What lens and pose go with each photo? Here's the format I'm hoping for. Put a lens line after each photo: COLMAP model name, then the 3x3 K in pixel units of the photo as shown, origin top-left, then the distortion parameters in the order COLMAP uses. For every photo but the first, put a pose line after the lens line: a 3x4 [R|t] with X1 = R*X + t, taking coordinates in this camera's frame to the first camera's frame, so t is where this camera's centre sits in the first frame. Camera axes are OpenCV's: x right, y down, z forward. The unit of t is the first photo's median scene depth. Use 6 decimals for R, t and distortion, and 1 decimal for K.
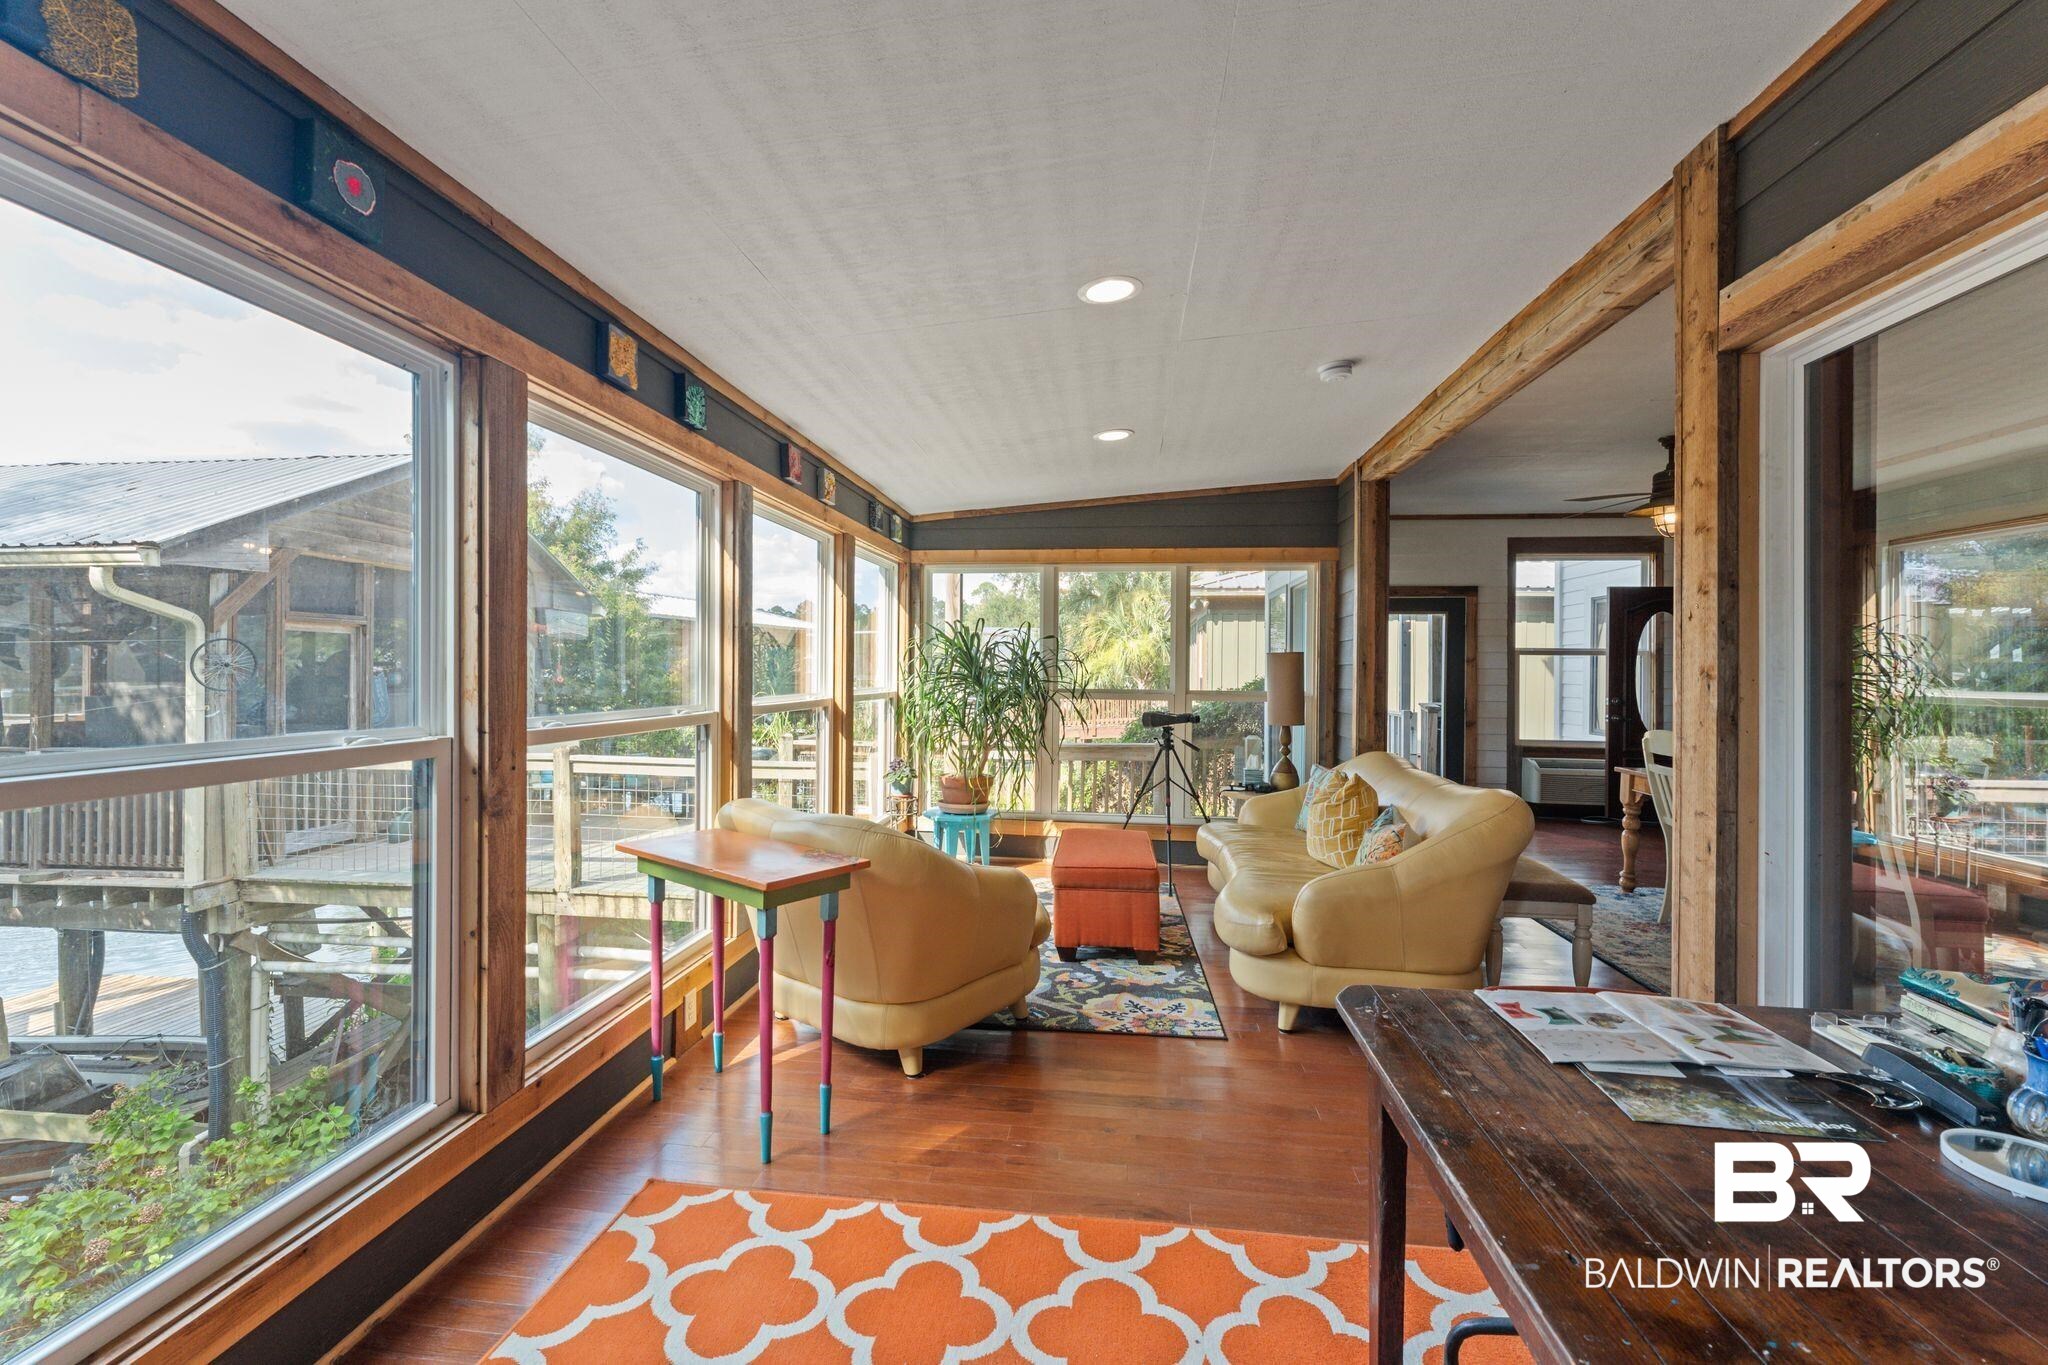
lens RADIAL K [[871.9, 0, 1023.8], [0, 871.9, 670.6], [0, 0, 1]] dist [0.003976, 0.000010]
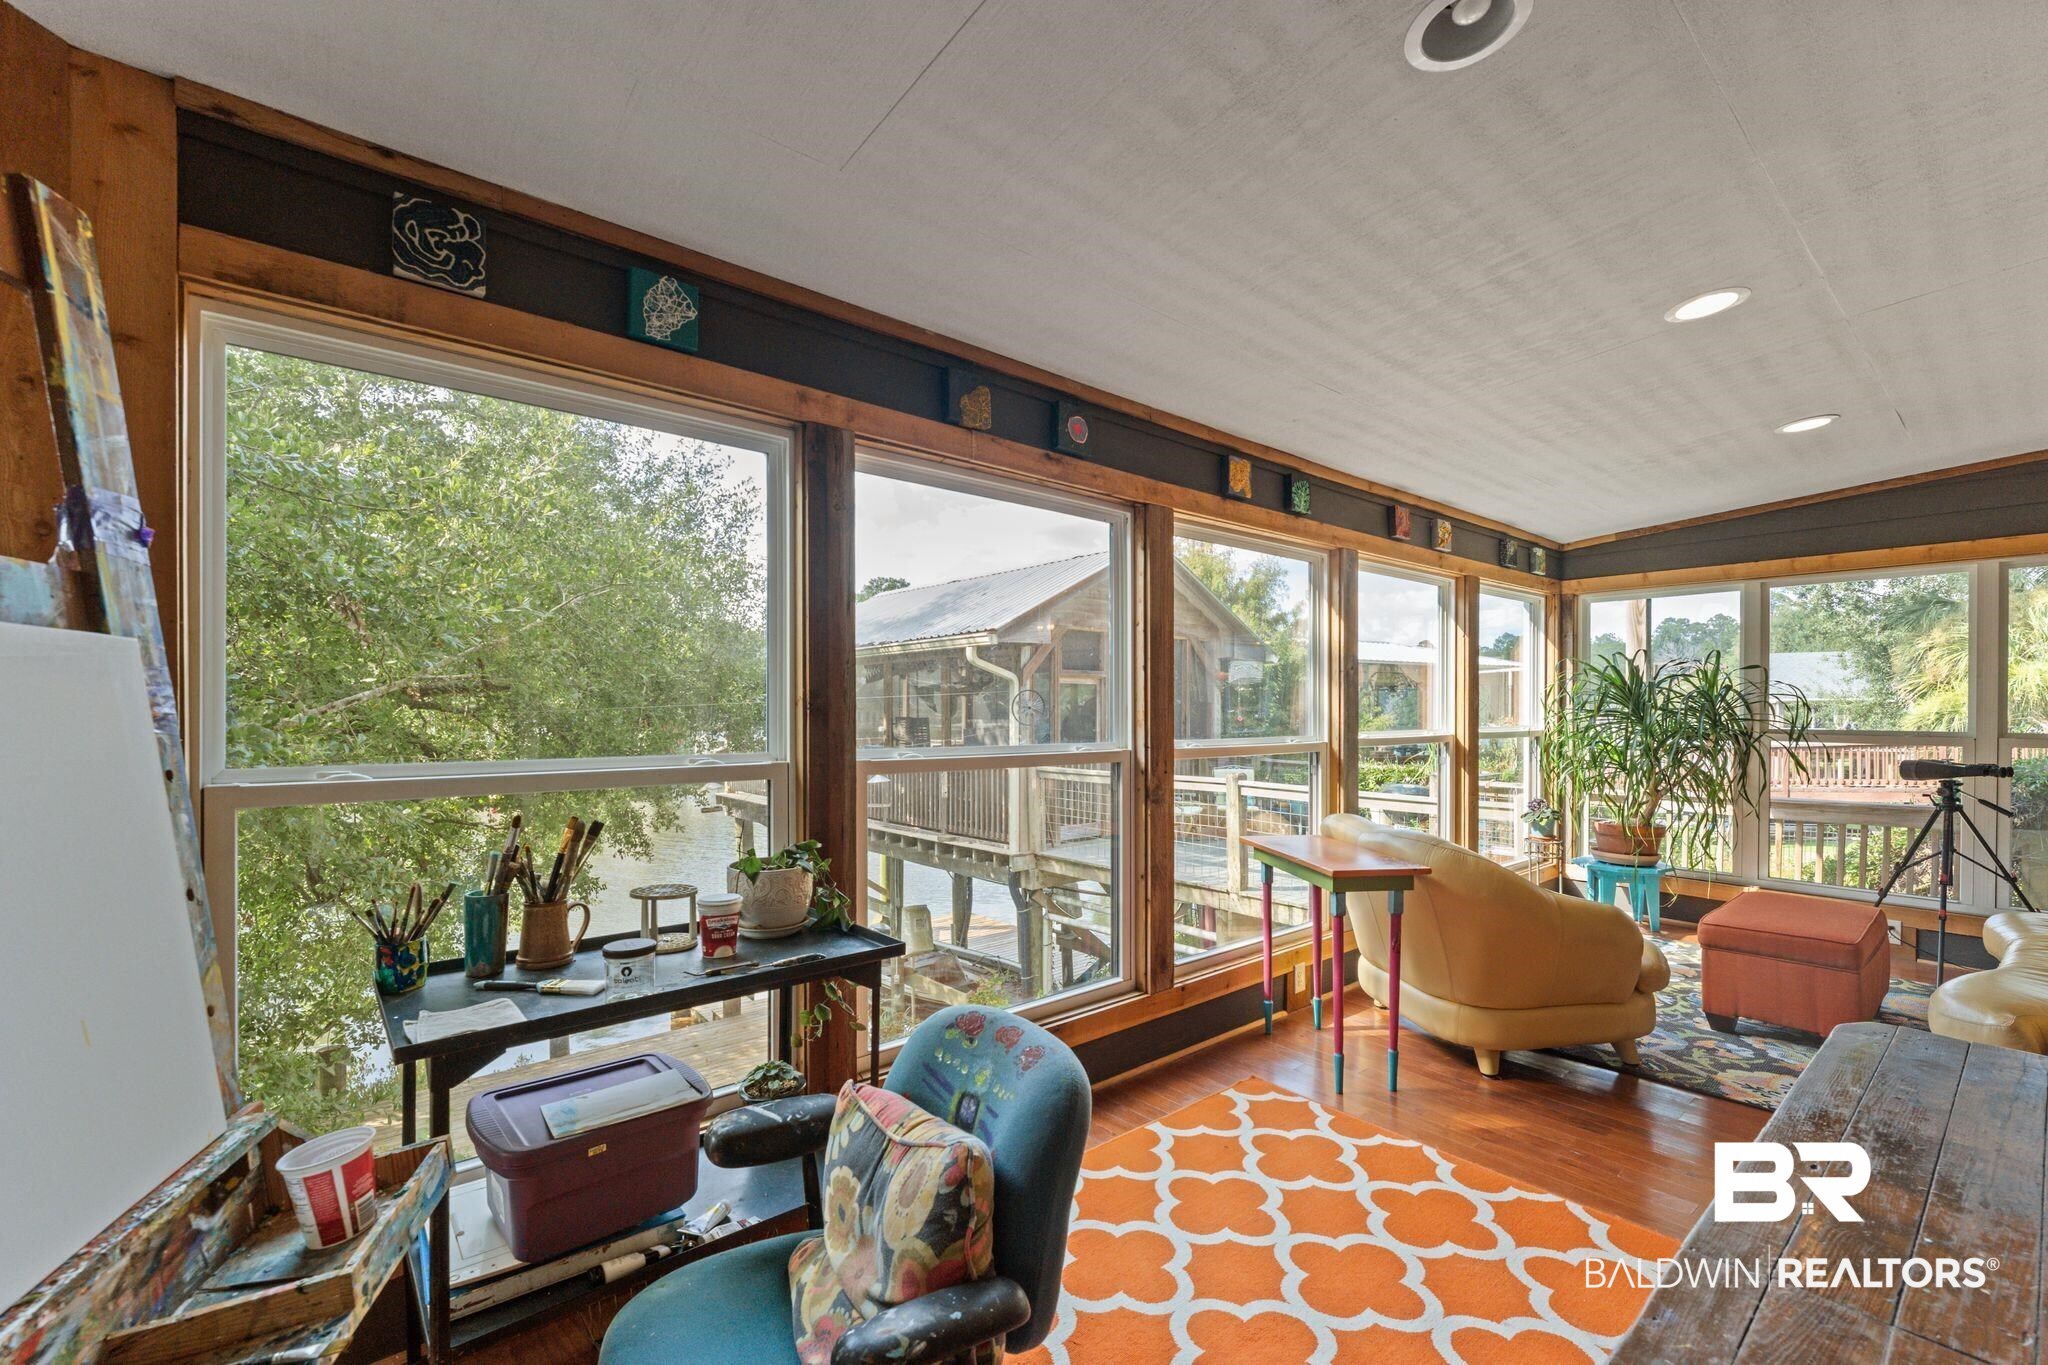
lens RADIAL K [[933.7, 0, 1034.0], [0, 933.7, 700.4], [0, 0, 1]] dist [0.000334, 0.000026]
pose [[0.739478, -0.013727, -0.673041, 0.170996], [0.004227, 0.999867, -0.015748, 0.006349], [0.673168, 0.008800, 0.739437, -0.176707]]
